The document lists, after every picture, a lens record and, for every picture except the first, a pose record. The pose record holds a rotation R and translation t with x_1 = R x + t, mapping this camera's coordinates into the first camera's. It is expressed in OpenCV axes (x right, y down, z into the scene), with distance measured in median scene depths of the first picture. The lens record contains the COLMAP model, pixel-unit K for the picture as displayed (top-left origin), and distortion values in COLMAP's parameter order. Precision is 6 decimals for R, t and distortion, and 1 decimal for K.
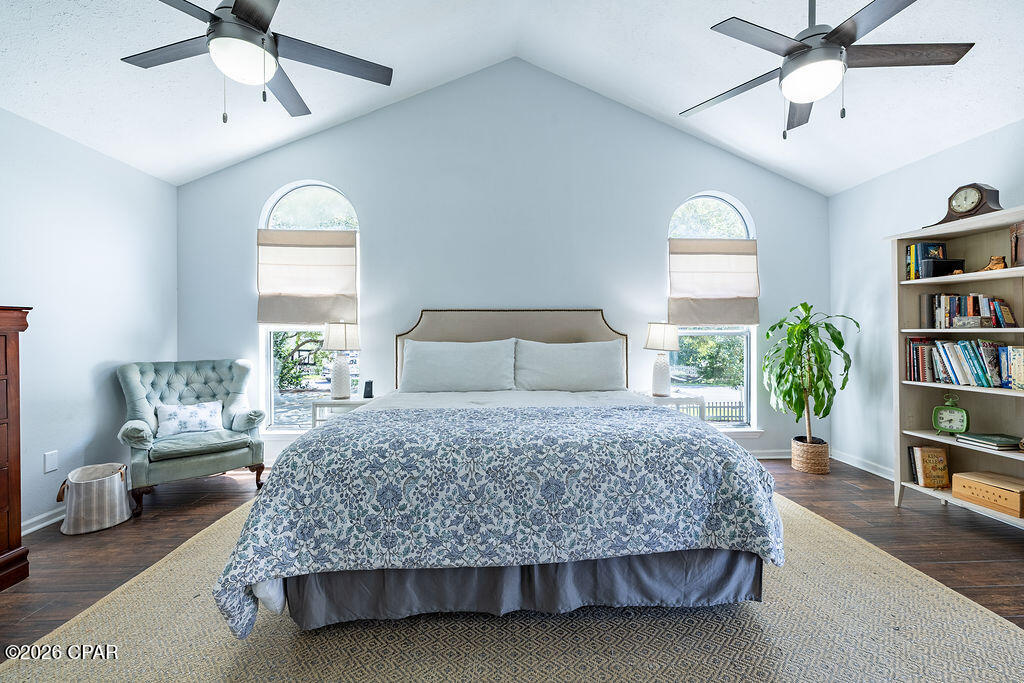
lens RADIAL K [[425.3, 0, 512.2], [0, 425.3, 339.0], [0, 0, 1]] dist [-0.001977, 0.000610]
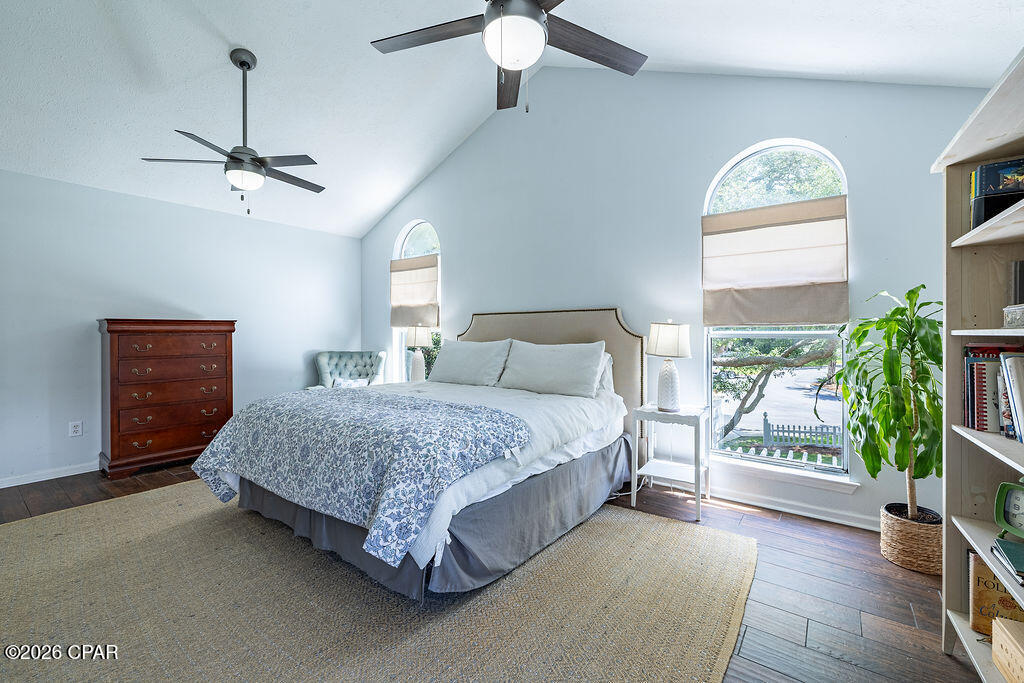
lens RADIAL K [[425.3, 0, 511.7], [0, 425.3, 335.8], [0, 0, 1]] dist [-0.001977, 0.000610]
pose [[0.765273, 0.006208, -0.643675, 0.649114], [-0.010943, 0.999934, -0.003366, -0.005749], [0.643612, 0.009620, 0.765291, 0.173960]]
